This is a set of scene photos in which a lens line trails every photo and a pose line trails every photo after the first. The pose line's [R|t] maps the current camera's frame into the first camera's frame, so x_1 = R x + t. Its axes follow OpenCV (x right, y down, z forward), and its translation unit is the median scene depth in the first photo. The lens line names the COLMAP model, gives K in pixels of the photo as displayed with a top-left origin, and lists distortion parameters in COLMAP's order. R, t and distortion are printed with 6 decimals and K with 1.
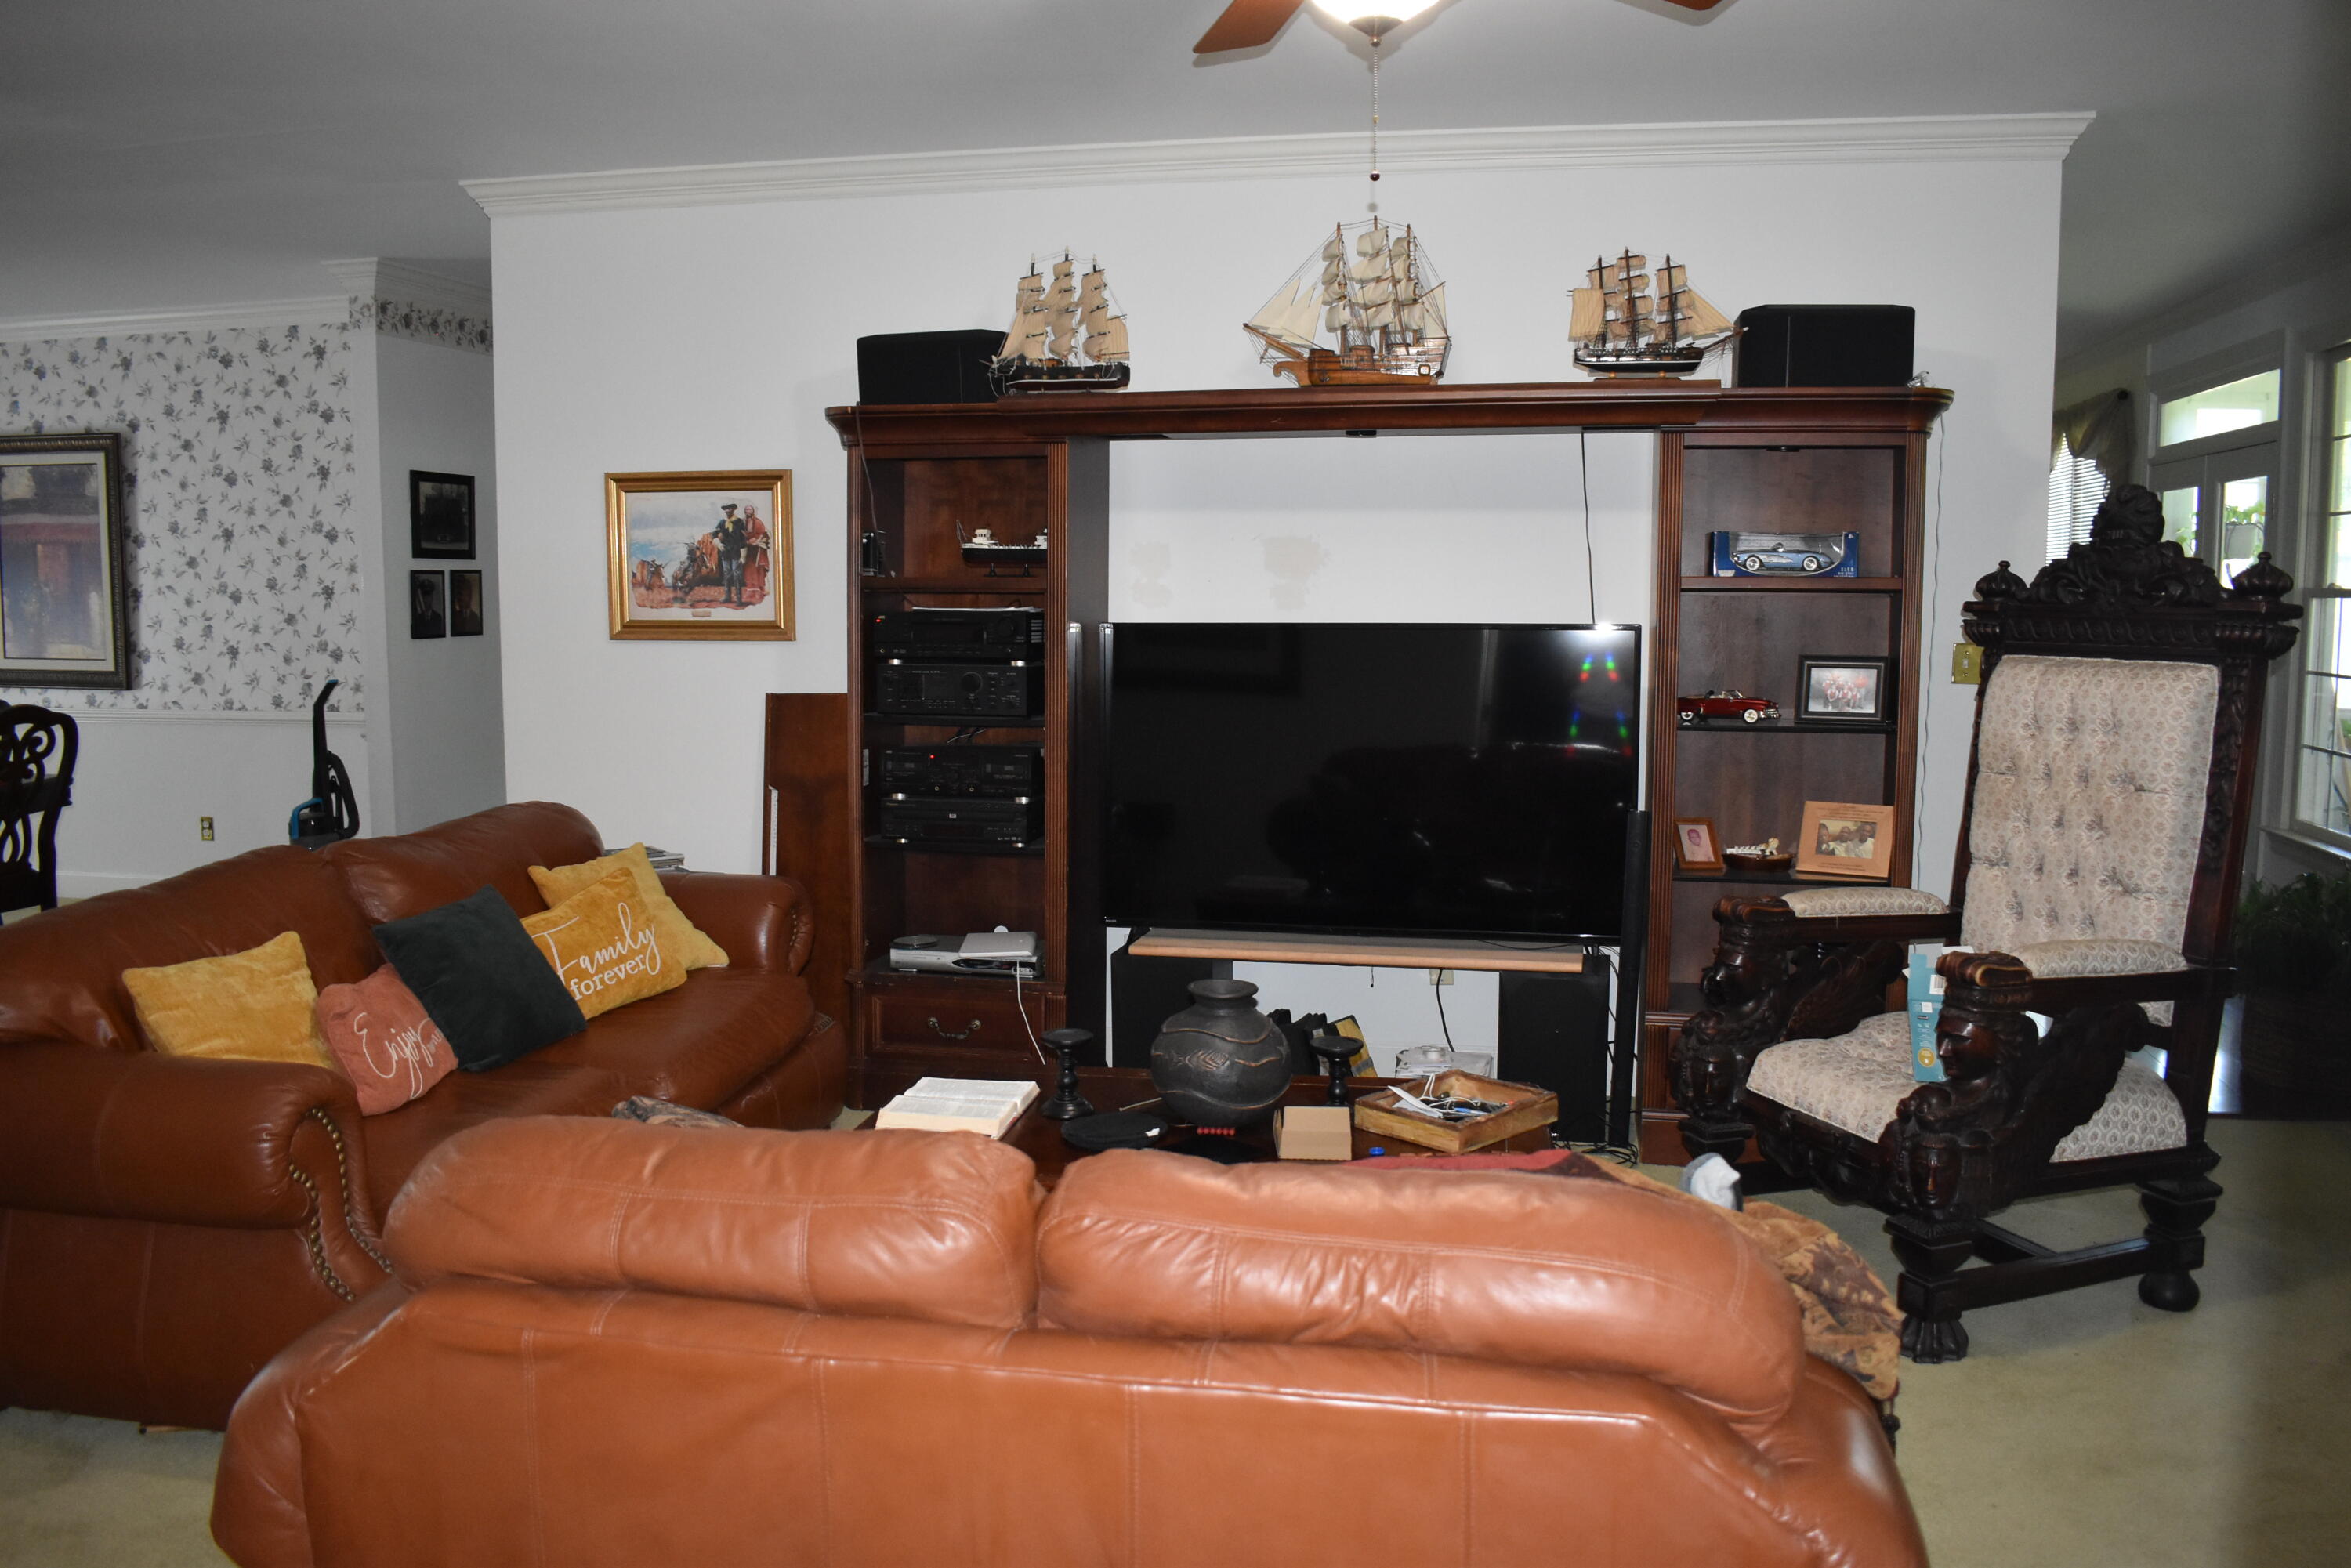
lens RADIAL K [[1825.4, 0, 1189.5], [0, 1825.4, 781.9], [0, 0, 1]] dist [-0.090580, 0.015829]
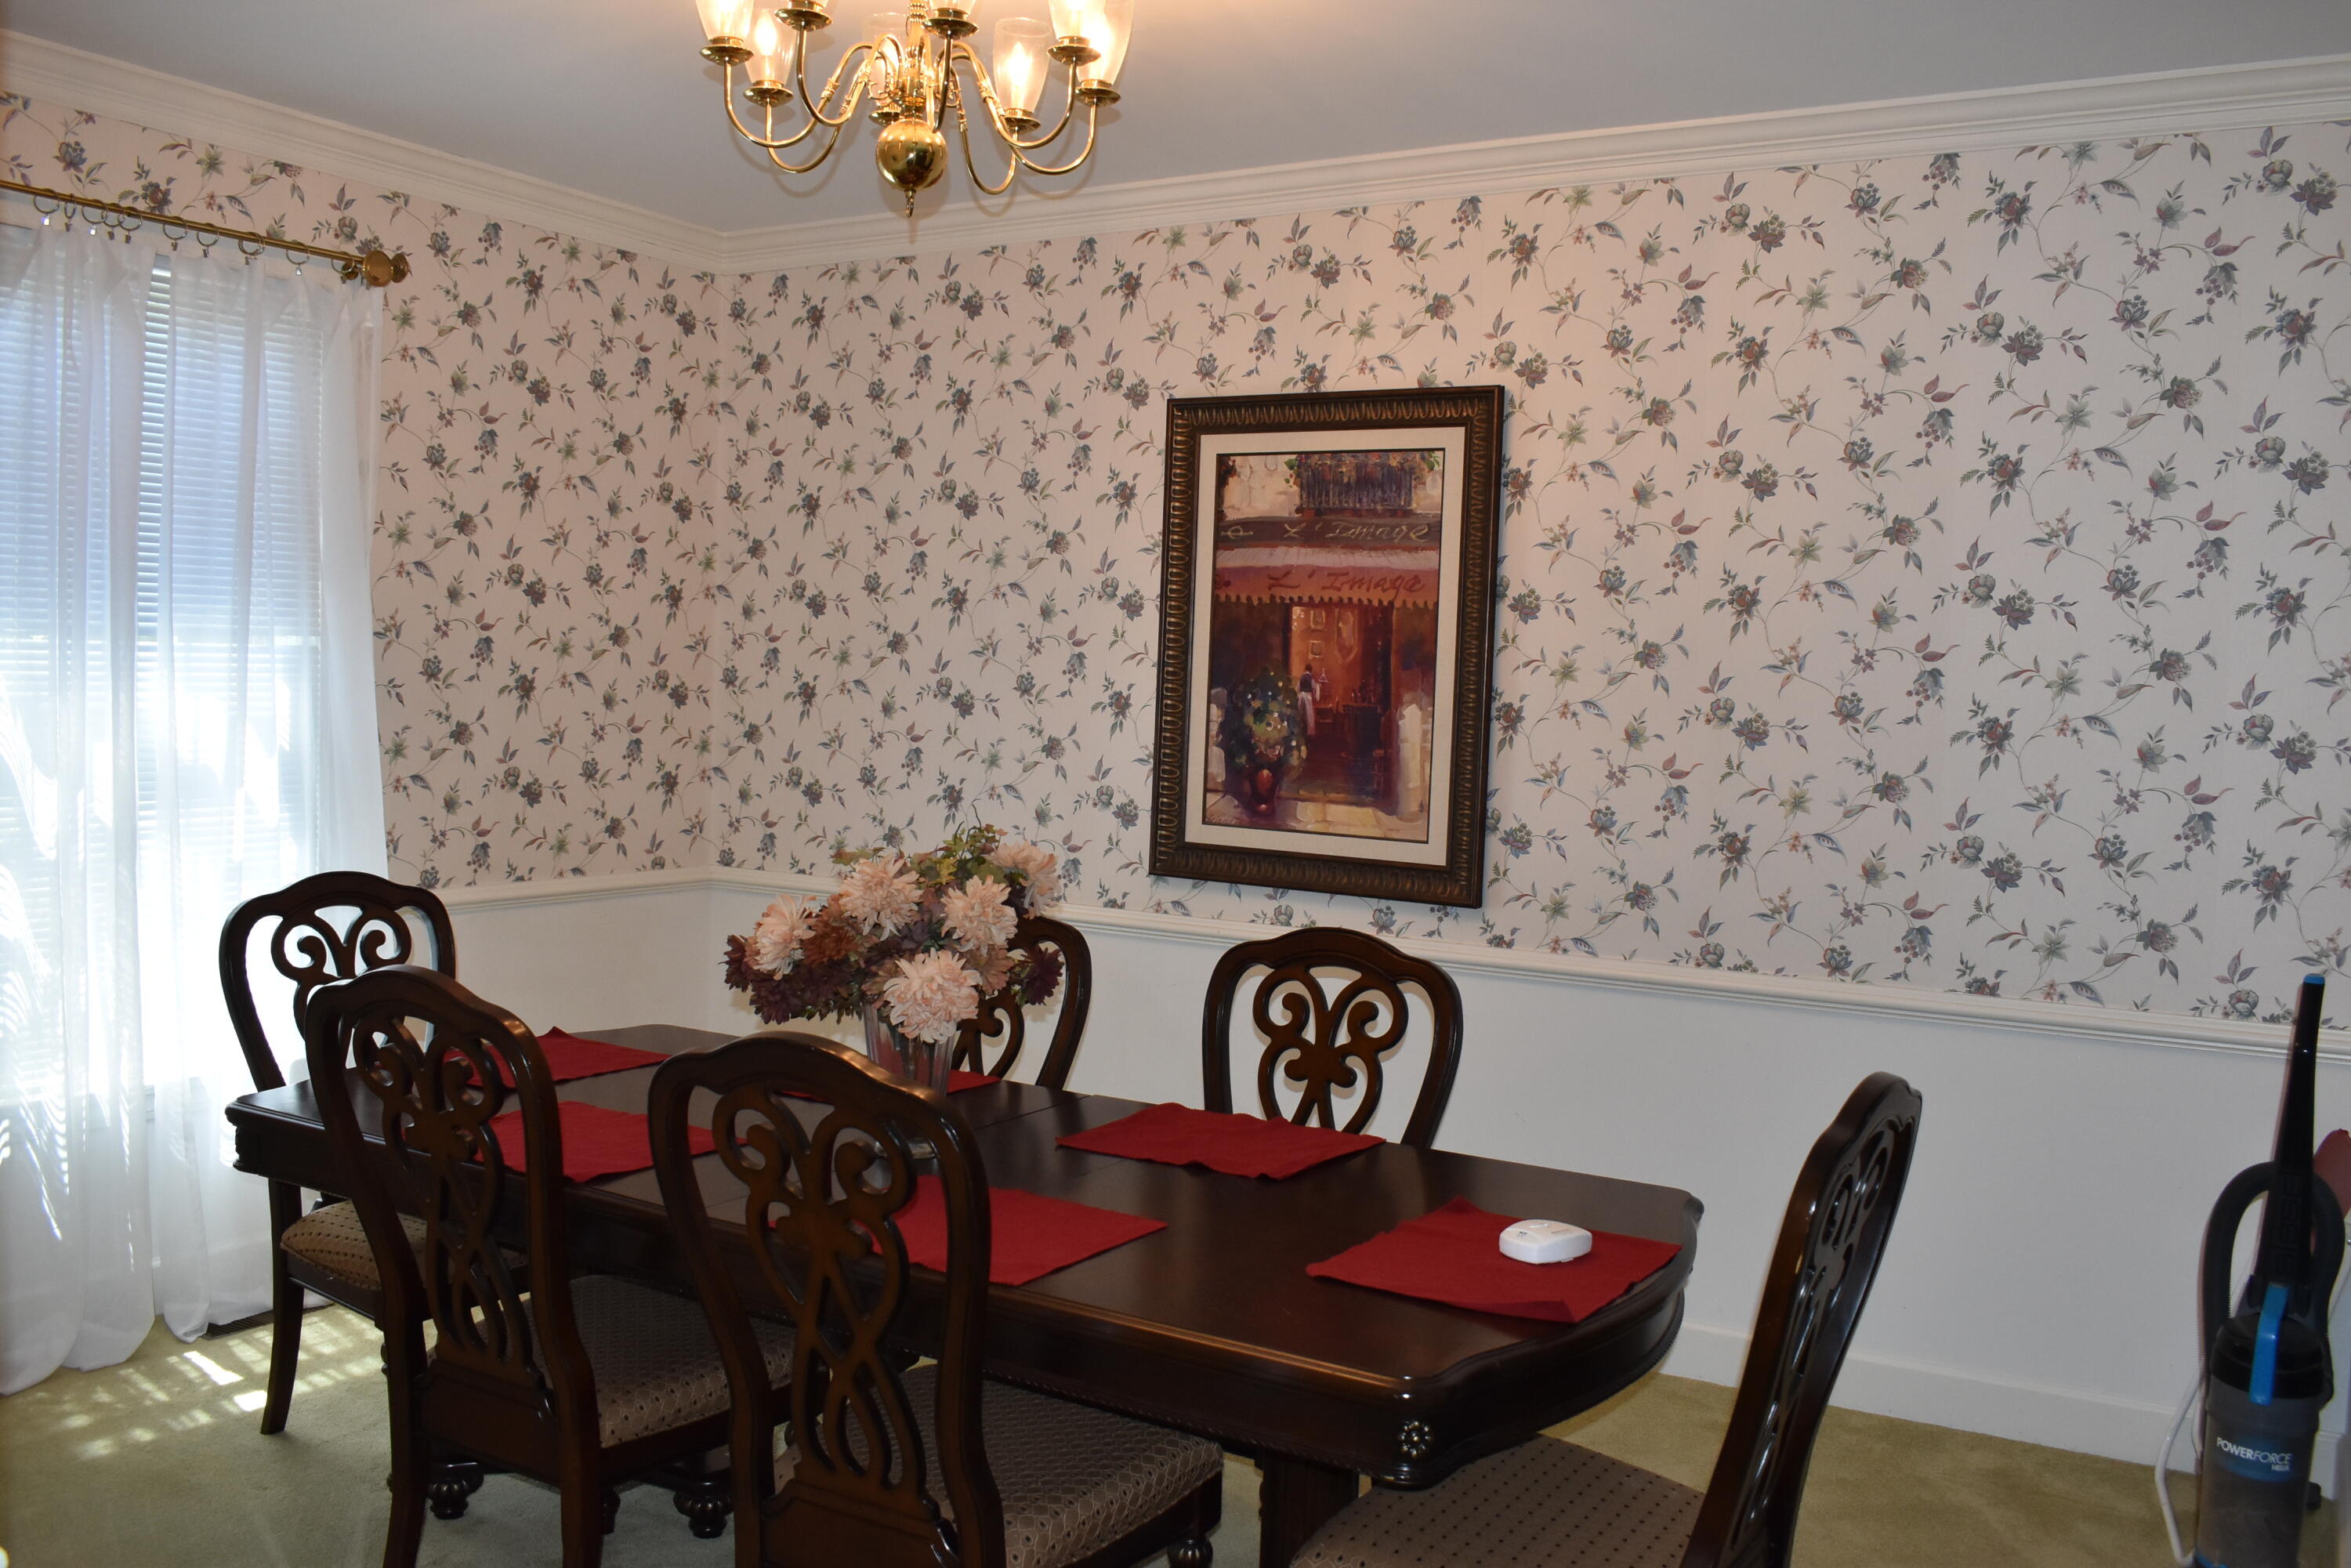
lens RADIAL K [[1955.2, 0, 1193.6], [0, 1955.2, 772.2], [0, 0, 1]] dist [-0.081002, 0.017121]
pose [[0.945701, 0.043612, -0.322099, -0.862370], [-0.065035, 0.996308, -0.056049, -0.092627], [0.318465, 0.073954, 0.945045, 0.791324]]
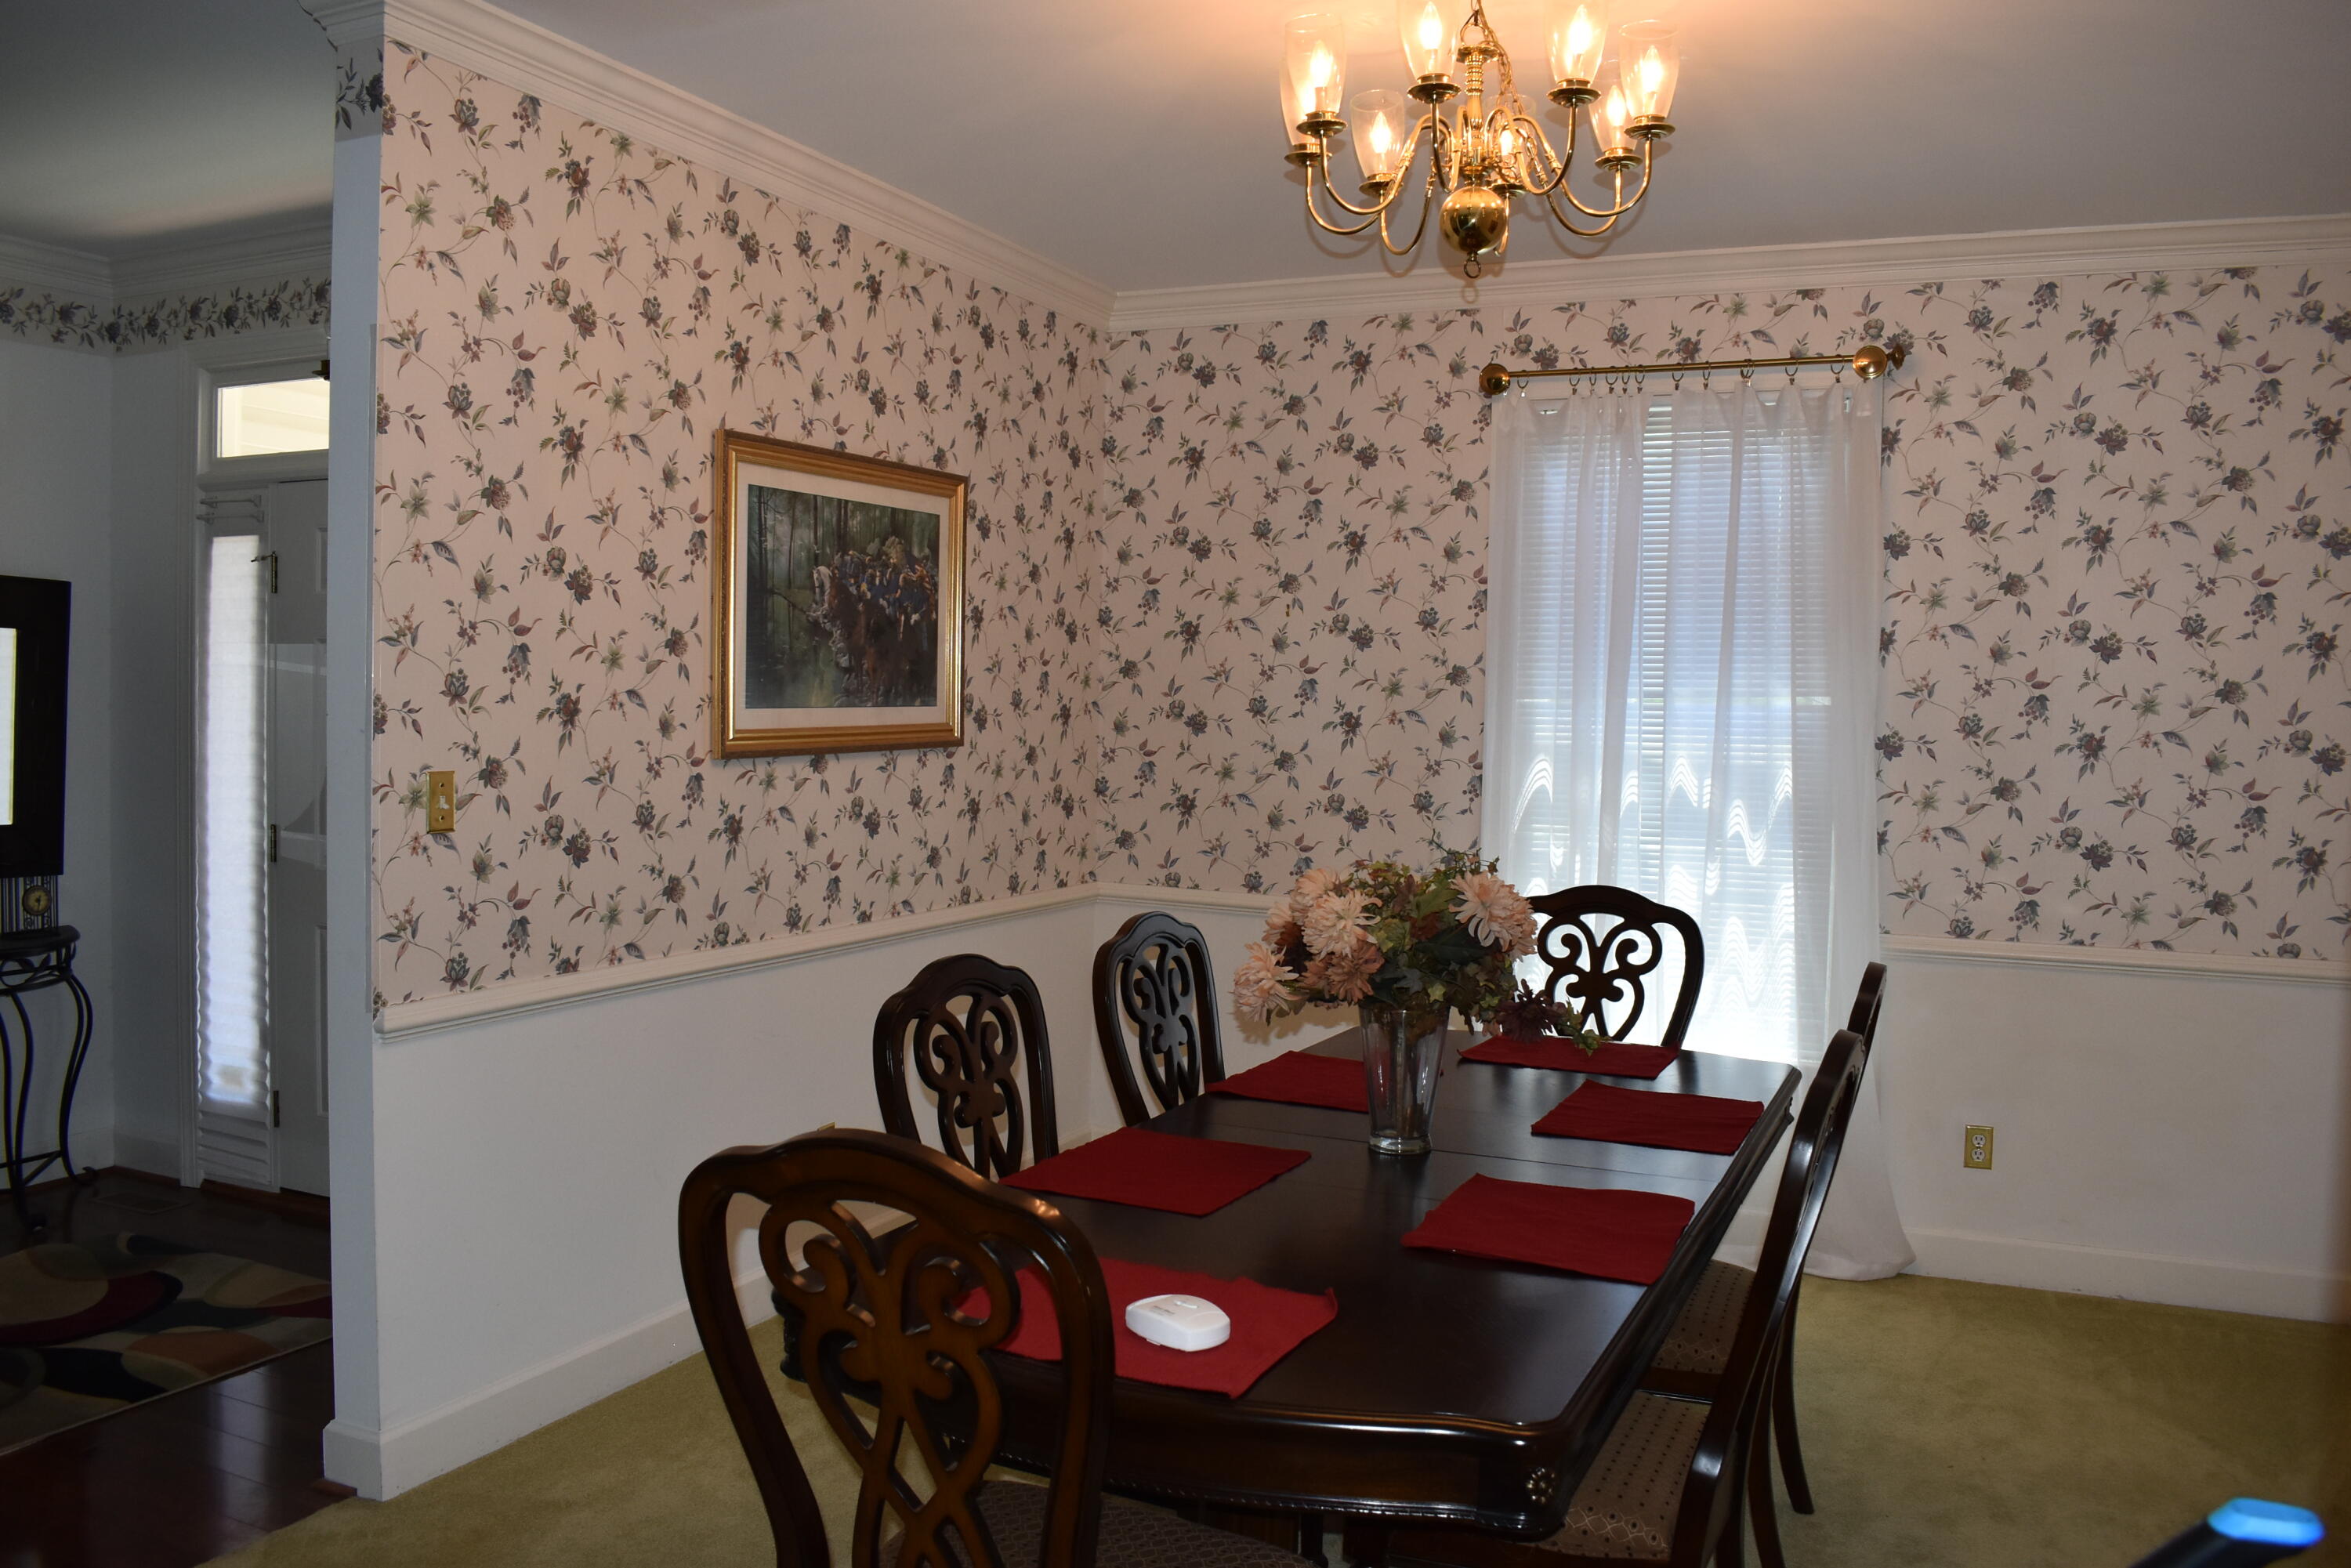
lens RADIAL K [[1825.4, 0, 1170.4], [0, 1825.4, 768.5], [0, 0, 1]] dist [-0.090580, 0.015829]
pose [[-0.219218, 0.032870, -0.975122, -0.520269], [-0.126248, 0.990075, 0.061756, -0.159542], [0.967473, 0.136645, -0.212893, 1.403403]]
